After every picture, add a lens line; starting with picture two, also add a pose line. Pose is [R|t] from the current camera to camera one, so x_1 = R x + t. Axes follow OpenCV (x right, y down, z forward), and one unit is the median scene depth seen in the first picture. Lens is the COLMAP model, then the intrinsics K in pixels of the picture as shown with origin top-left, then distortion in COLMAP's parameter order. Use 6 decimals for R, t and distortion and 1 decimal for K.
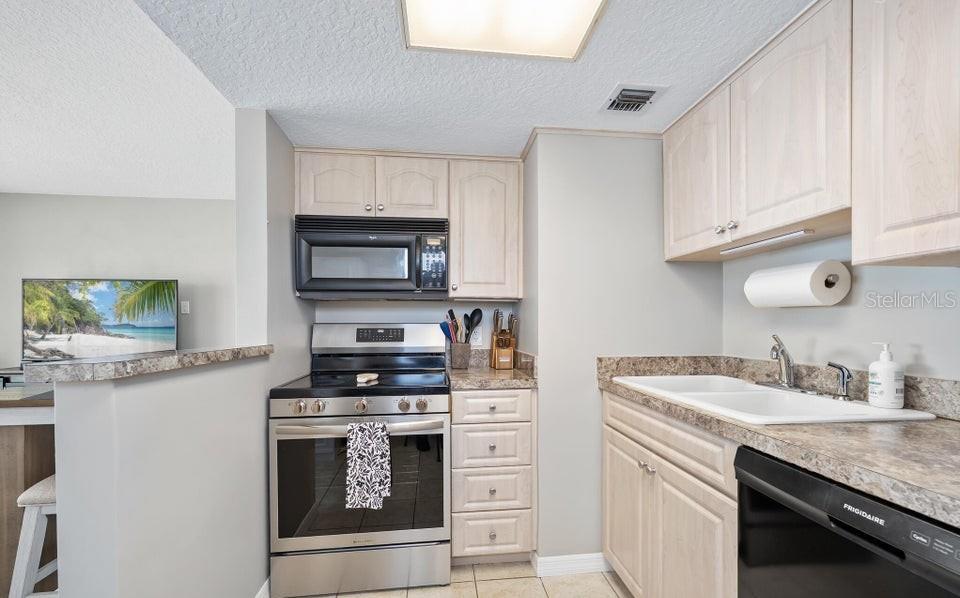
lens RADIAL K [[388.2, 0, 482.4], [0, 388.2, 325.9], [0, 0, 1]] dist [-0.000133, 0.000078]
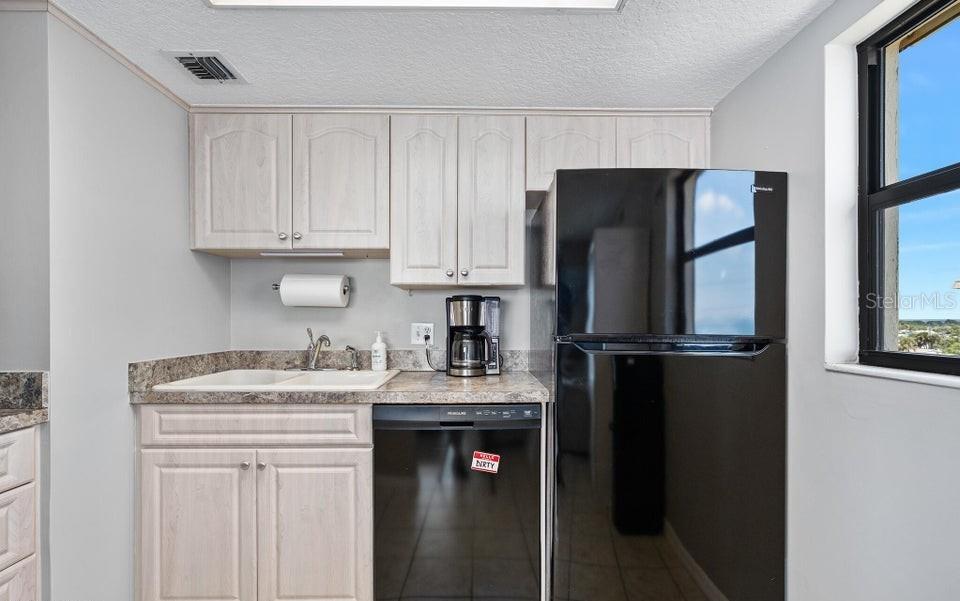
lens RADIAL K [[432.3, 0, 478.1], [0, 432.3, 323.4], [0, 0, 1]] dist [0.000385, 0.000082]
pose [[0.104394, -0.006162, 0.994517, -0.484171], [0.001943, 0.999980, 0.005992, -0.000260], [-0.994534, 0.001307, 0.104404, 0.252367]]
